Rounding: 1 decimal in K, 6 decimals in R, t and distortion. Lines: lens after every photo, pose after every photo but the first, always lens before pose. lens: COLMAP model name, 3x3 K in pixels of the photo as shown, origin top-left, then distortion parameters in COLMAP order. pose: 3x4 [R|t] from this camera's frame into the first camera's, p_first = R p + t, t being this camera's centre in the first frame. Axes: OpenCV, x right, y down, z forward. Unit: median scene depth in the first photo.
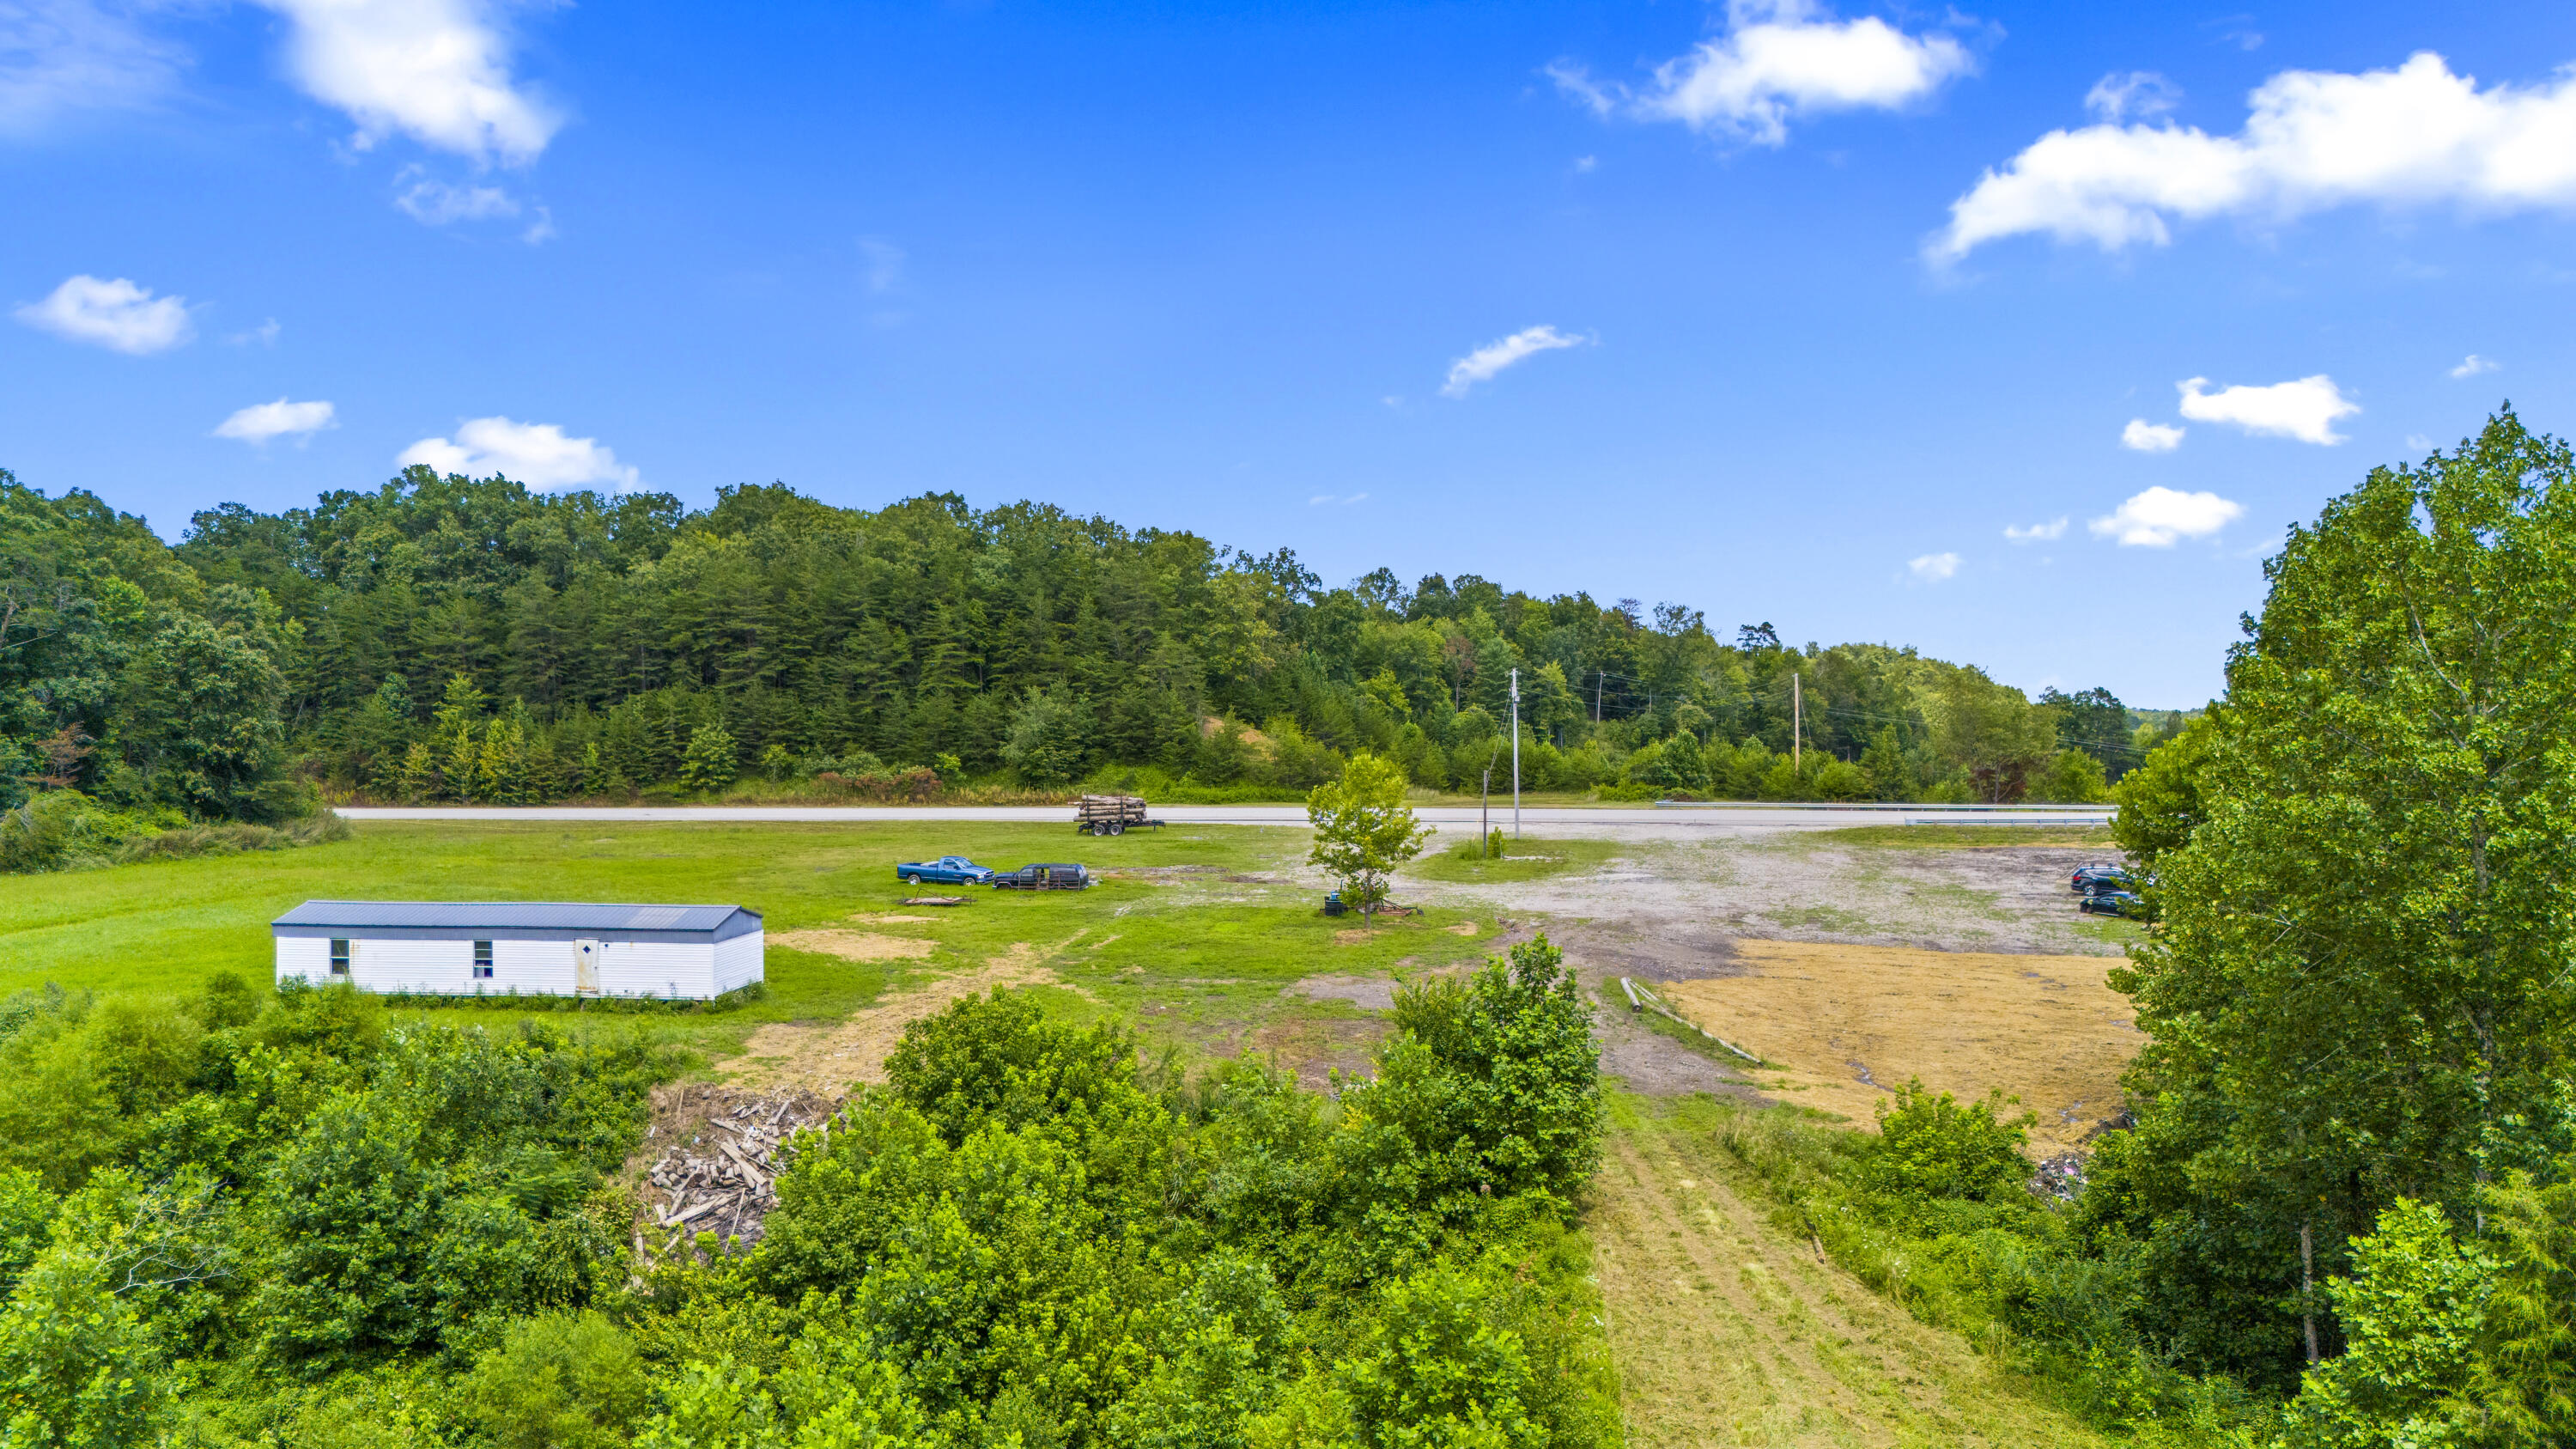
lens RADIAL K [[1698.2, 0, 1288.0], [0, 1698.2, 724.5], [0, 0, 1]] dist [0.008803, 0.000331]
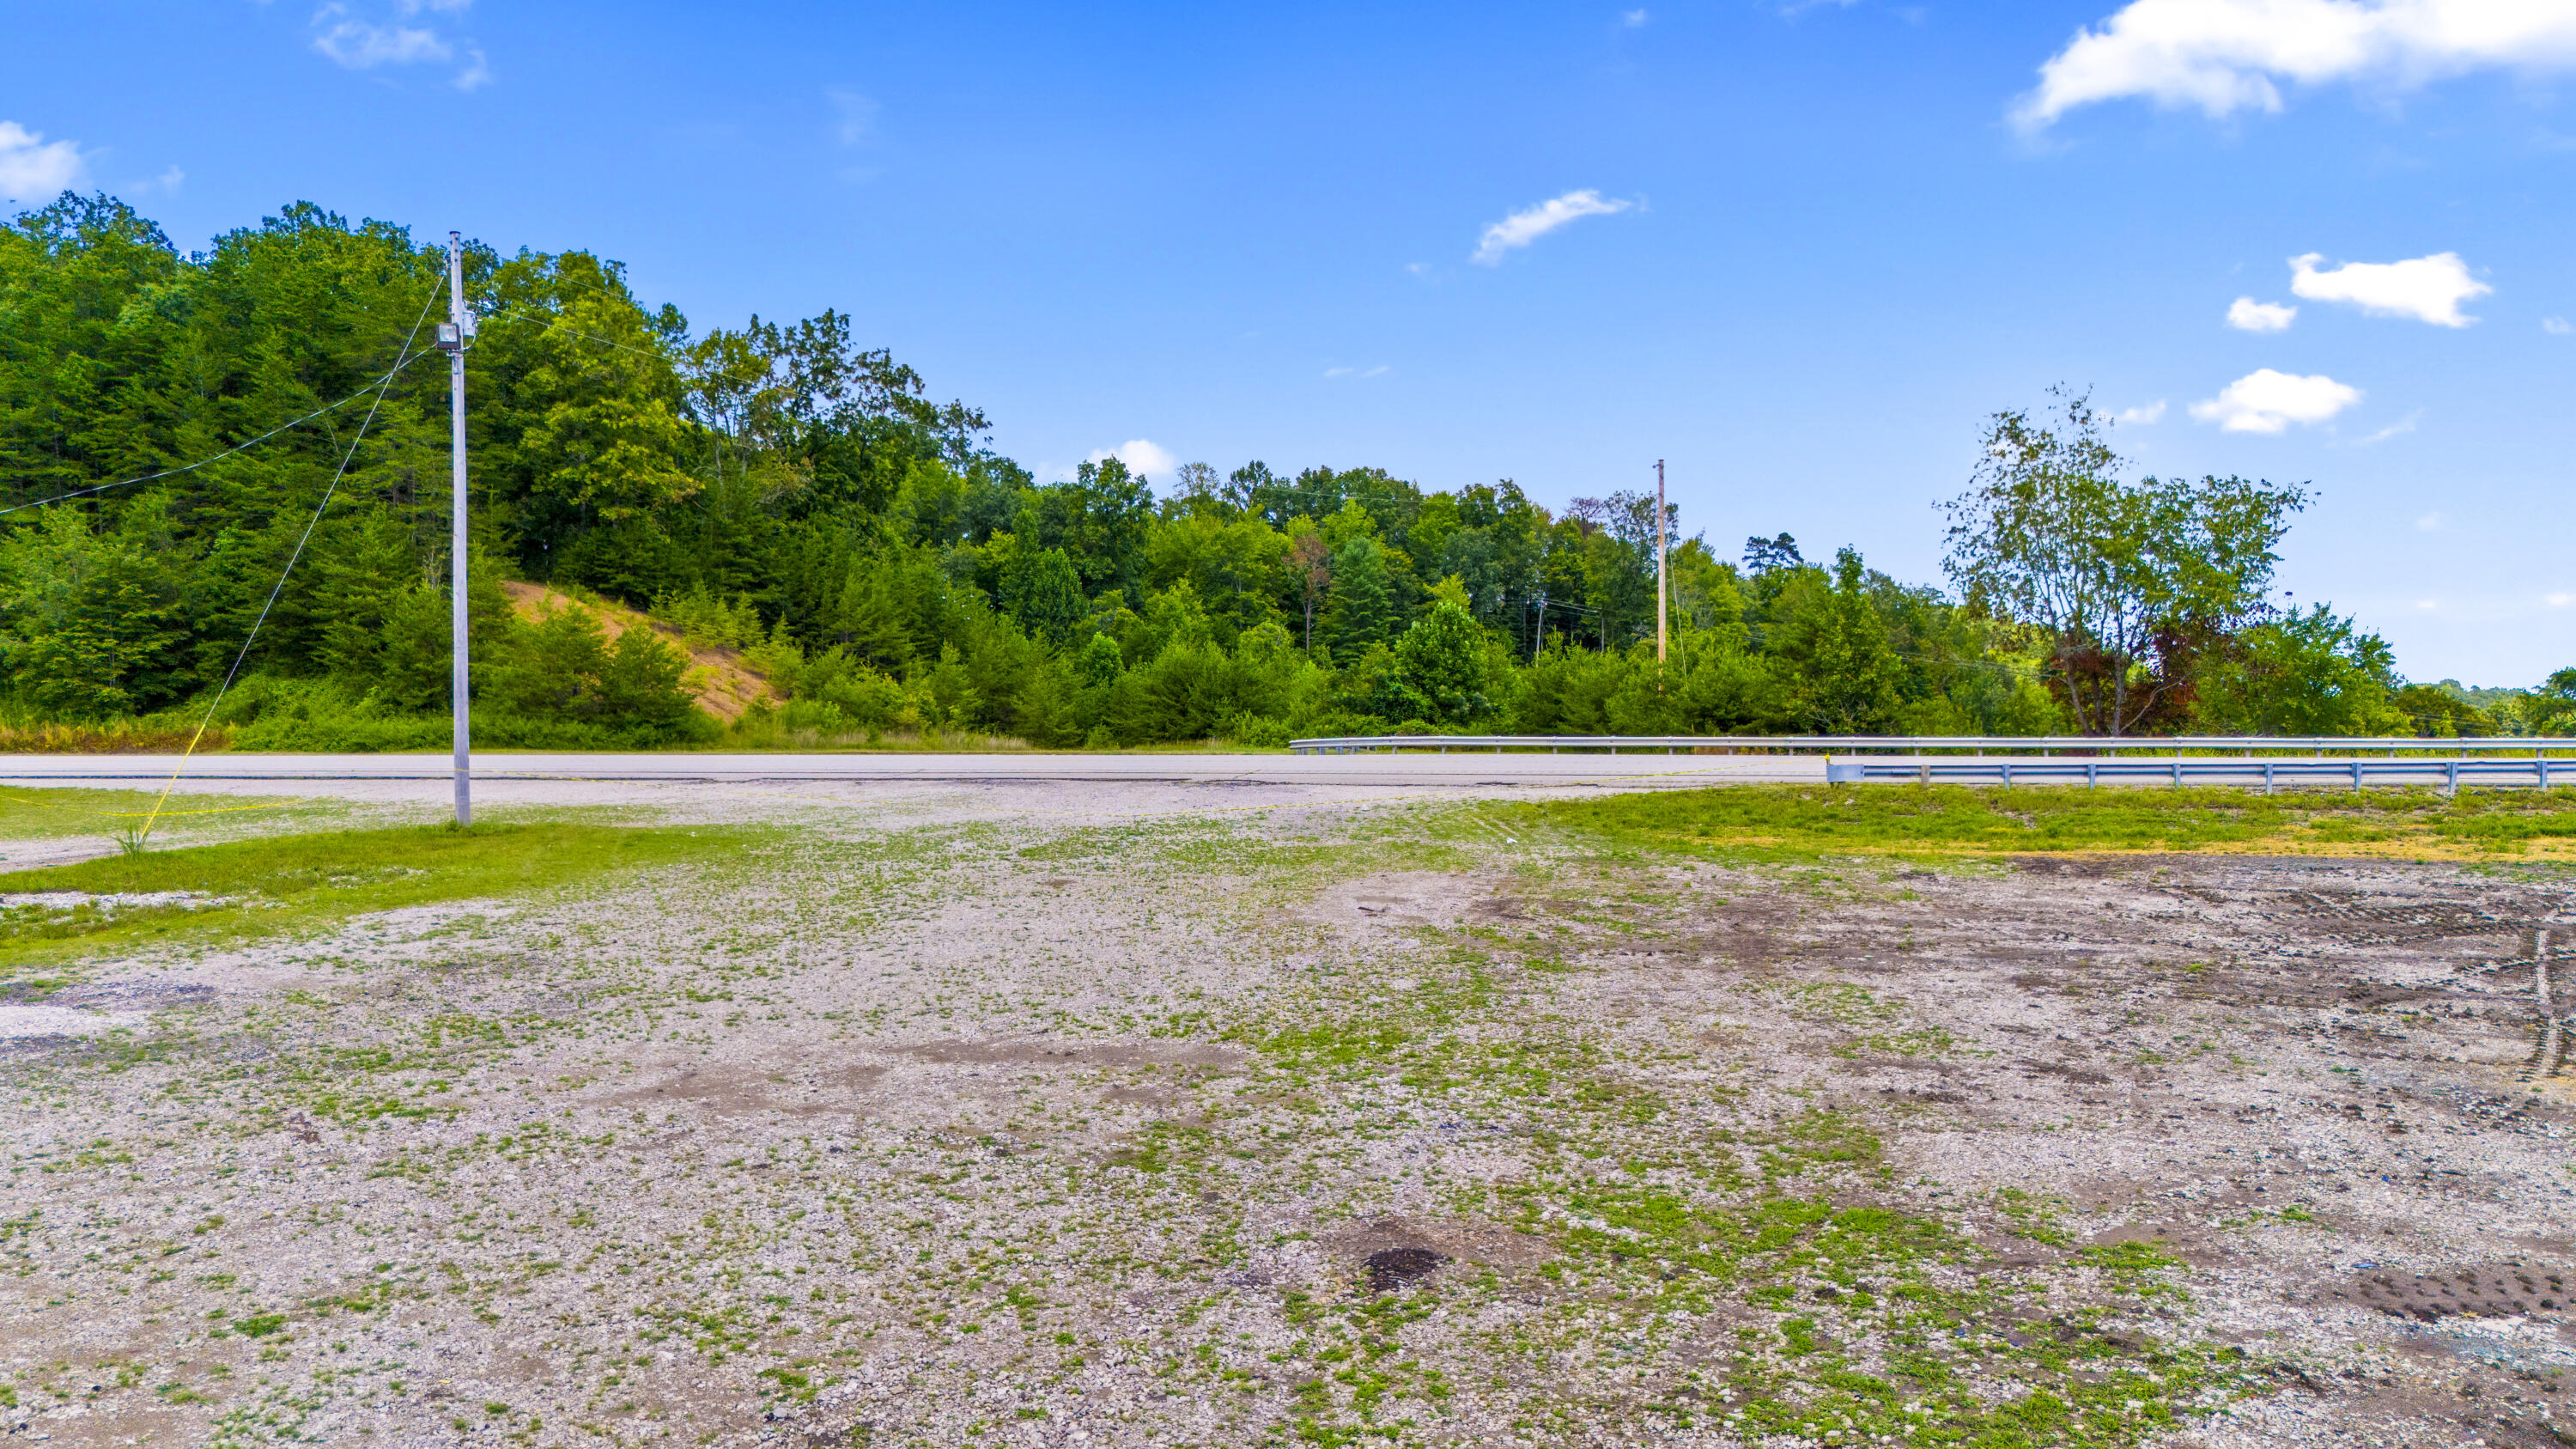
lens RADIAL K [[1698.2, 0, 1288.0], [0, 1698.2, 724.5], [0, 0, 1]] dist [0.008803, 0.000331]
pose [[0.998377, 0.003471, -0.056848, 0.128141], [-0.003389, 0.999993, 0.001531, 0.021924], [0.056853, -0.001336, 0.998382, 0.309397]]
